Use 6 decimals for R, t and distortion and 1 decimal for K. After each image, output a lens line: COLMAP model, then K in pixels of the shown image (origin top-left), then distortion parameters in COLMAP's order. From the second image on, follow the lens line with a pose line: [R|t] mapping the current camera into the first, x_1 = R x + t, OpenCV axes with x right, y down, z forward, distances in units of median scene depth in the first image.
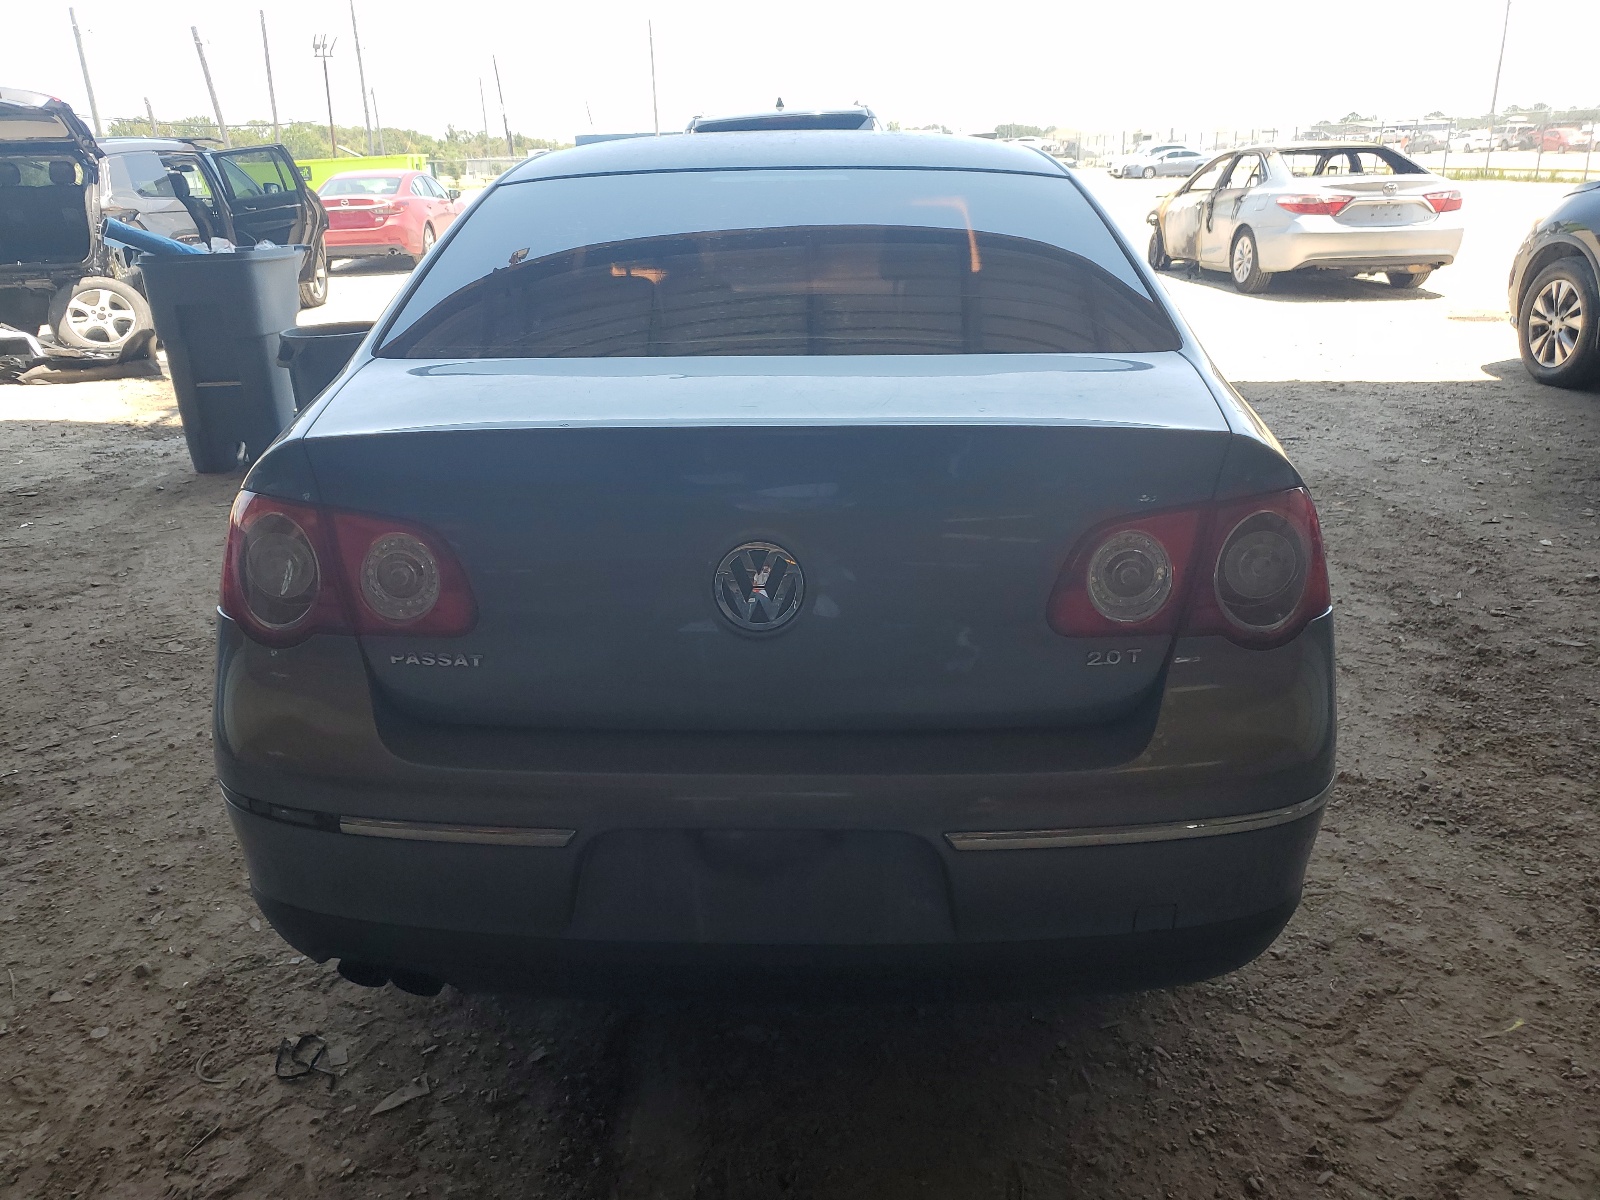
lens RADIAL K [[1245.1, 0, 791.2], [0, 1245.1, 594.0], [0, 0, 1]] dist [0.012782, 0.009904]
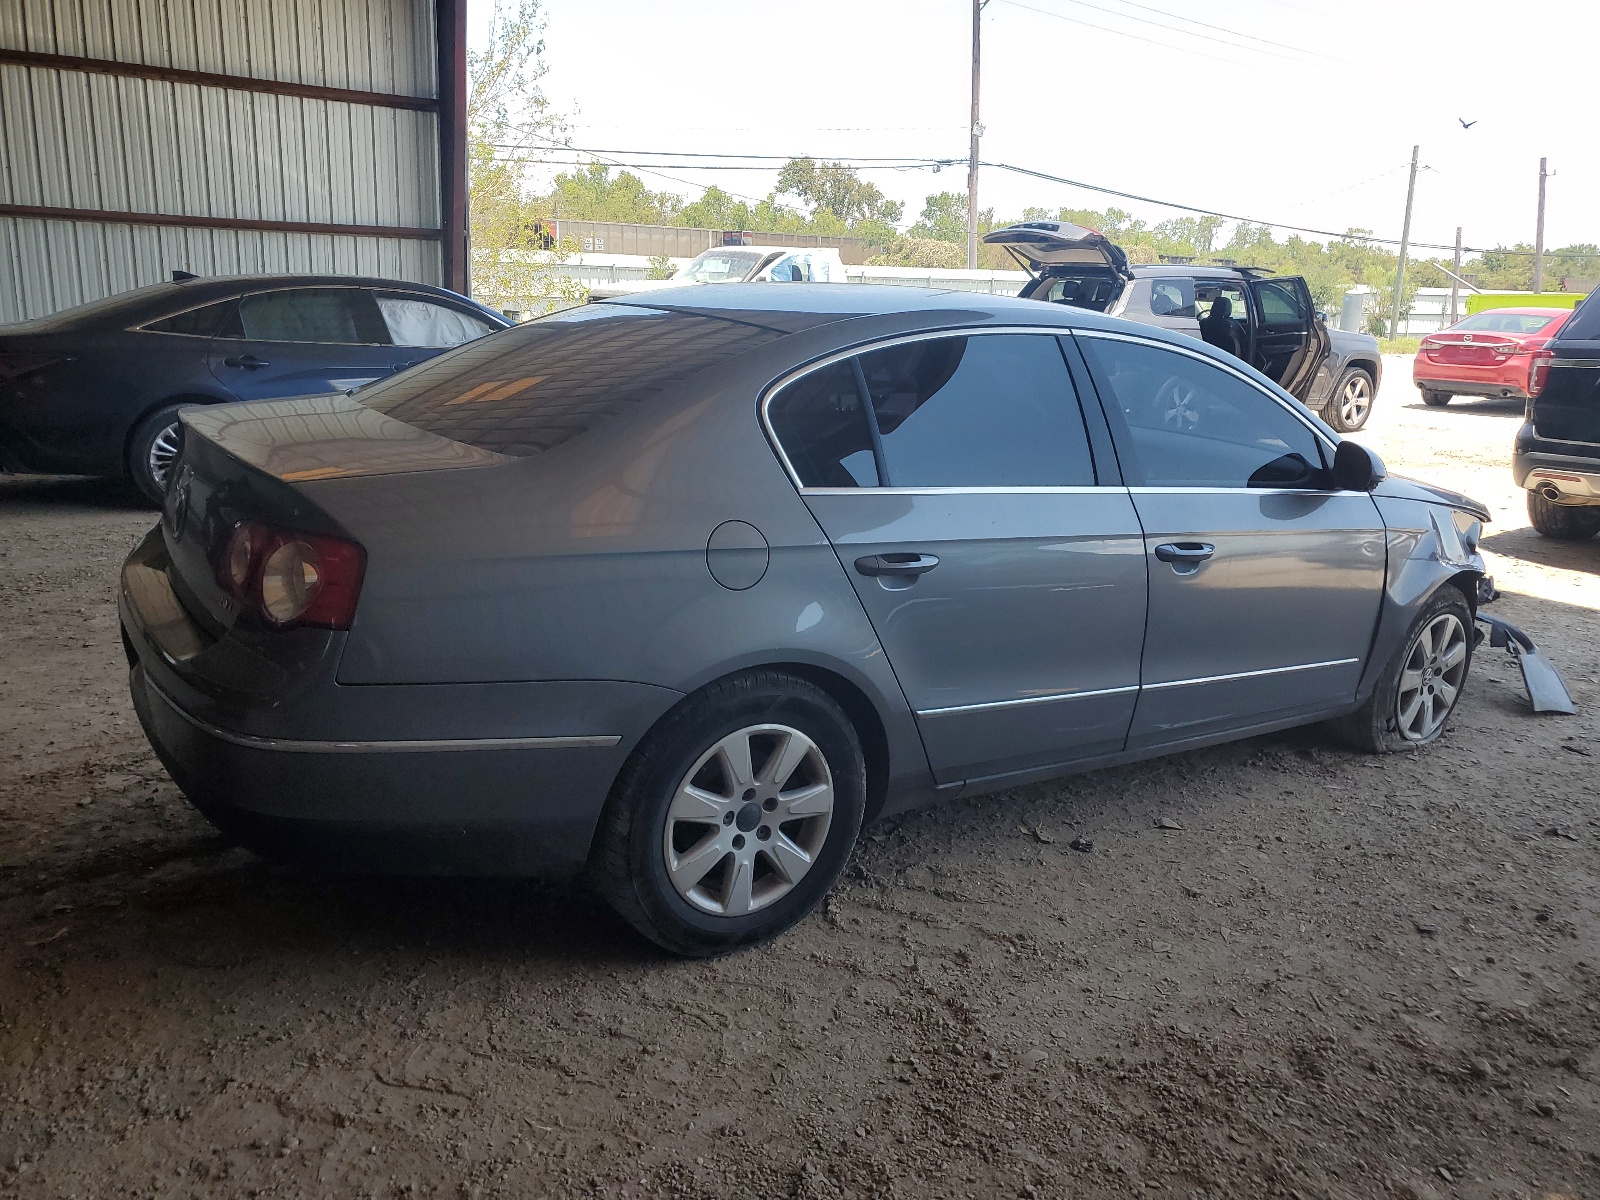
lens RADIAL K [[1245.1, 0, 789.1], [0, 1245.1, 601.1], [0, 0, 1]] dist [0.012782, 0.009904]
pose [[0.576529, 0.255202, -0.776200, 0.261946], [-0.321138, 0.944296, 0.071941, -0.040729], [0.751322, 0.207791, 0.626369, 0.075557]]
